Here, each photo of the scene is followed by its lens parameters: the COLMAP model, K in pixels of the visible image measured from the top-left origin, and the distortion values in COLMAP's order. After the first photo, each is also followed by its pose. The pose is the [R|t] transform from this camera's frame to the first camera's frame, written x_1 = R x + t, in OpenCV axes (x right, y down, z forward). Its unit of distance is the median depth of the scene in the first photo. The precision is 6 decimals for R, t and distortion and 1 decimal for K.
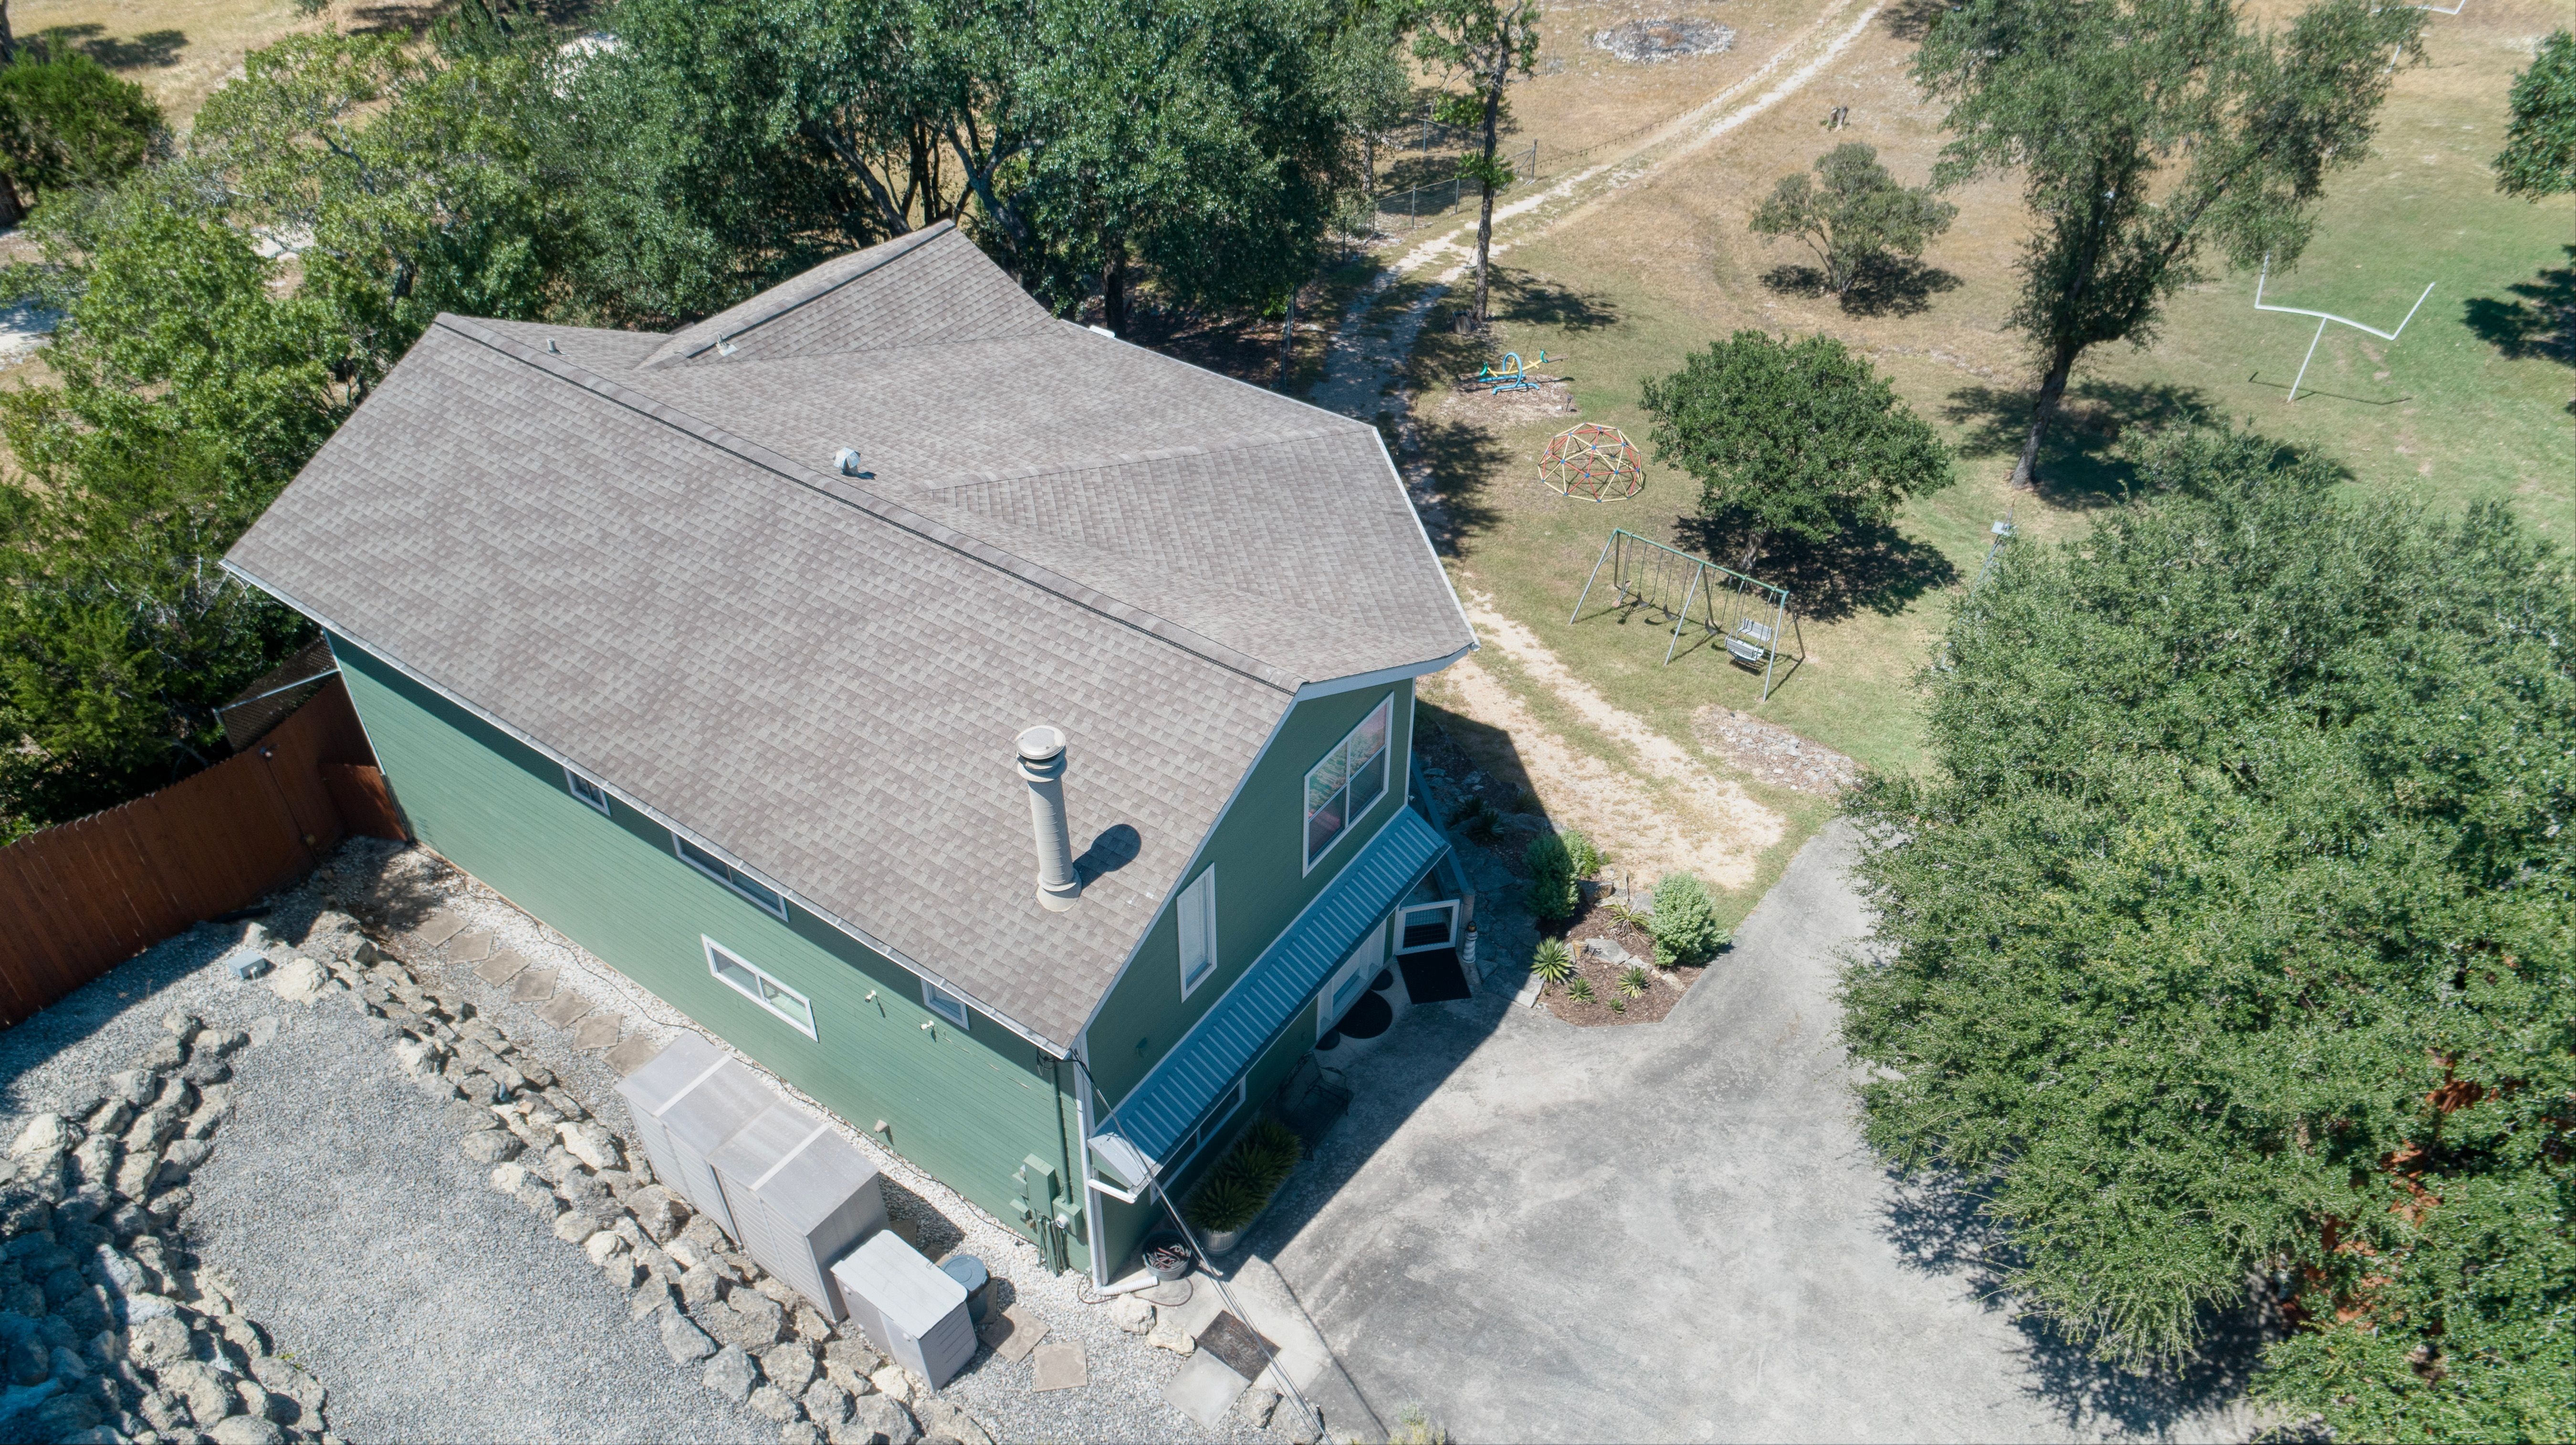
lens RADIAL K [[1659.4, 0, 1288.0], [0, 1659.4, 722.5], [0, 0, 1]] dist [0.001689, 0.001010]
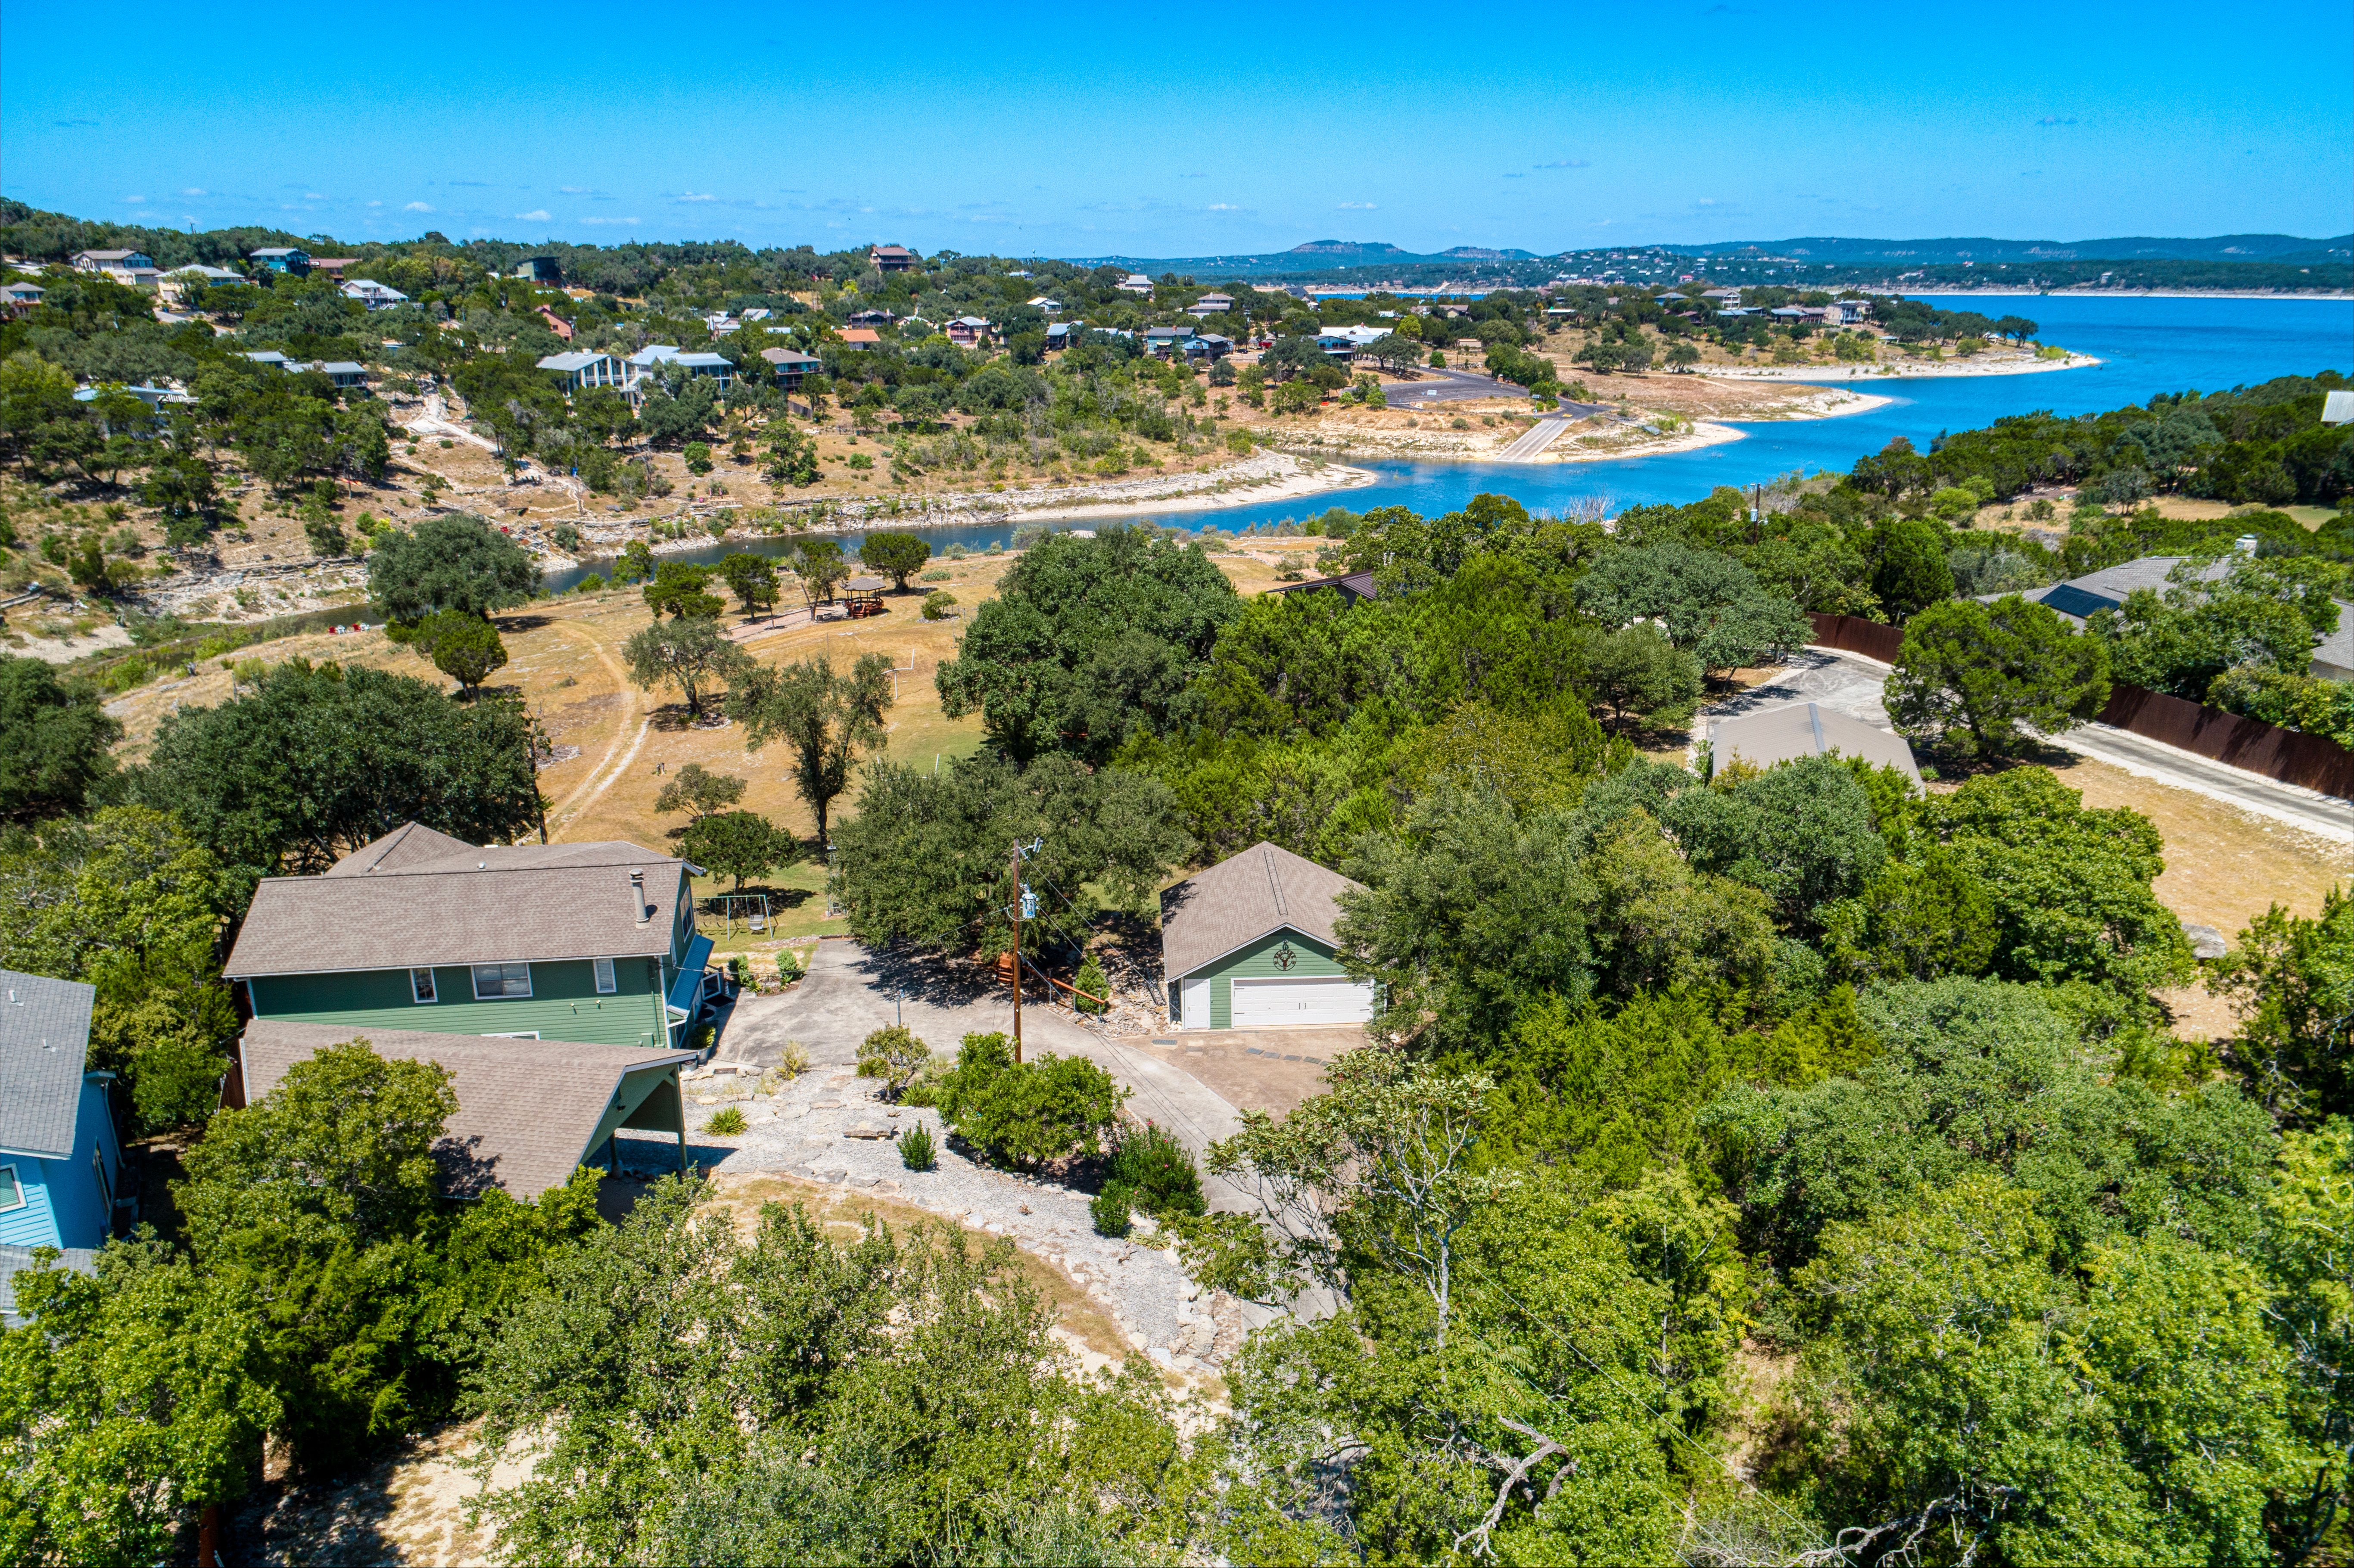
lens RADIAL K [[1581.2, 0, 1177.0], [0, 1581.2, 784.0], [0, 0, 1]] dist [0.002307, 0.001024]
pose [[0.730215, -0.209445, 0.650322, -0.699462], [0.449306, 0.864280, -0.226151, 0.546177], [-0.514694, 0.457333, 0.725215, -1.025158]]
